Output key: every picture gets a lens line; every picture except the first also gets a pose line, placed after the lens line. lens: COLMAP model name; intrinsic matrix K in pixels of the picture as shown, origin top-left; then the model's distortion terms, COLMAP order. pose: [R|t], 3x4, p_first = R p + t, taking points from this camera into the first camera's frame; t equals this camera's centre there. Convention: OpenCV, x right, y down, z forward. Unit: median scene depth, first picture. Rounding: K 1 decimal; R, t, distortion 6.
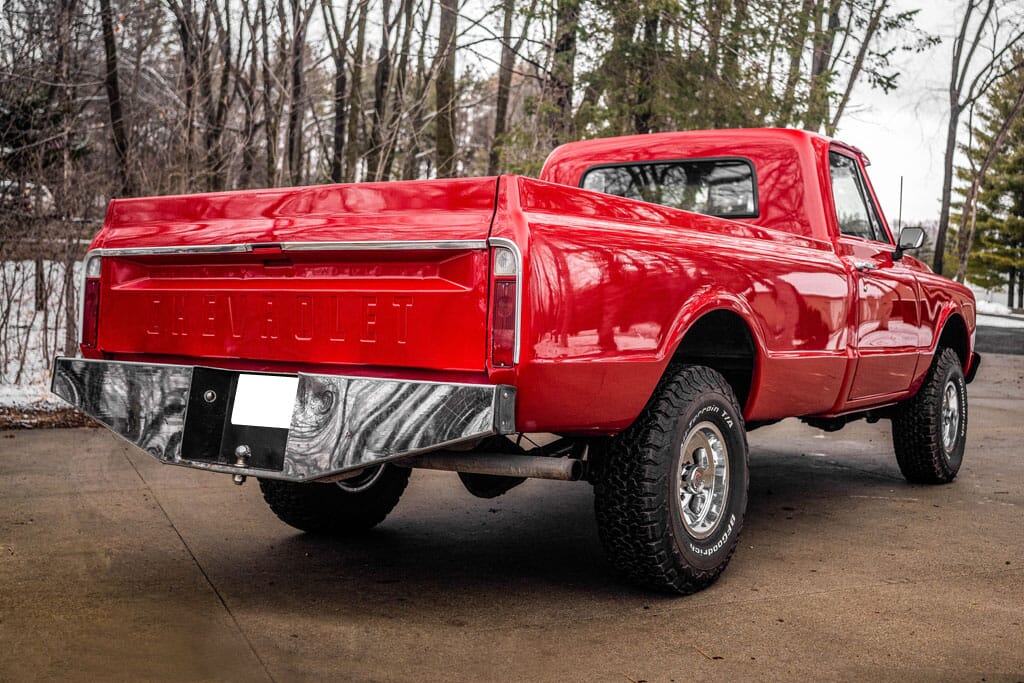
lens RADIAL K [[1106.0, 0, 512.0], [0, 1106.0, 341.5], [0, 0, 1]] dist [-0.009091, -0.013409]
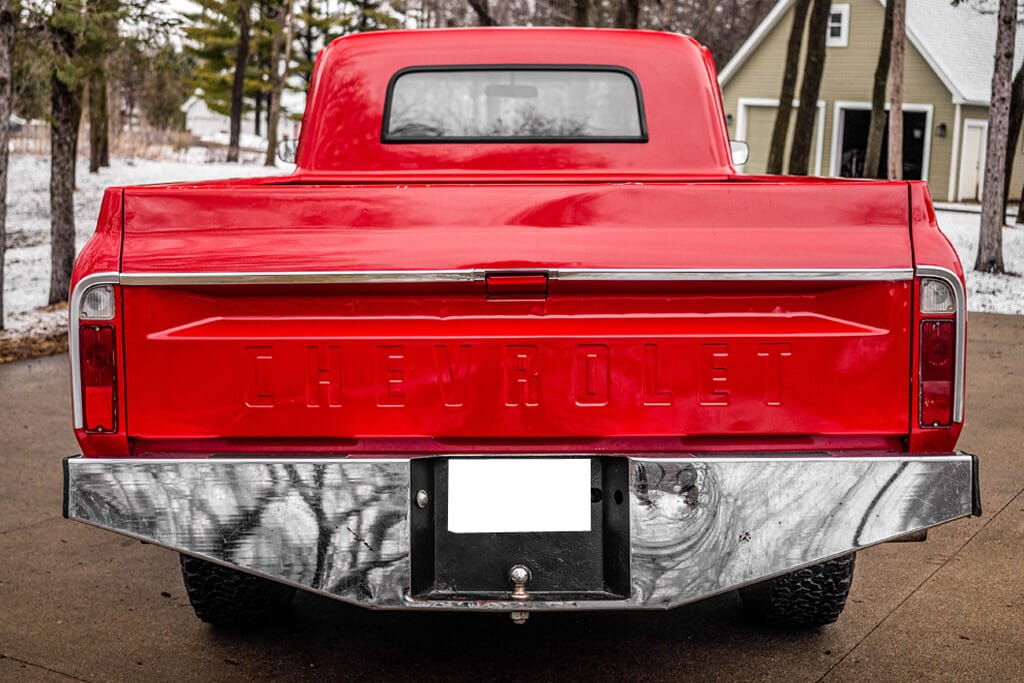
lens RADIAL K [[1106.0, 0, 512.0], [0, 1106.0, 341.5], [0, 0, 1]] dist [-0.009091, -0.013409]
pose [[0.906051, -0.006649, 0.423116, -0.532170], [0.027298, 0.998712, -0.042760, -0.014357], [-0.422287, 0.050293, 0.905066, 0.382212]]
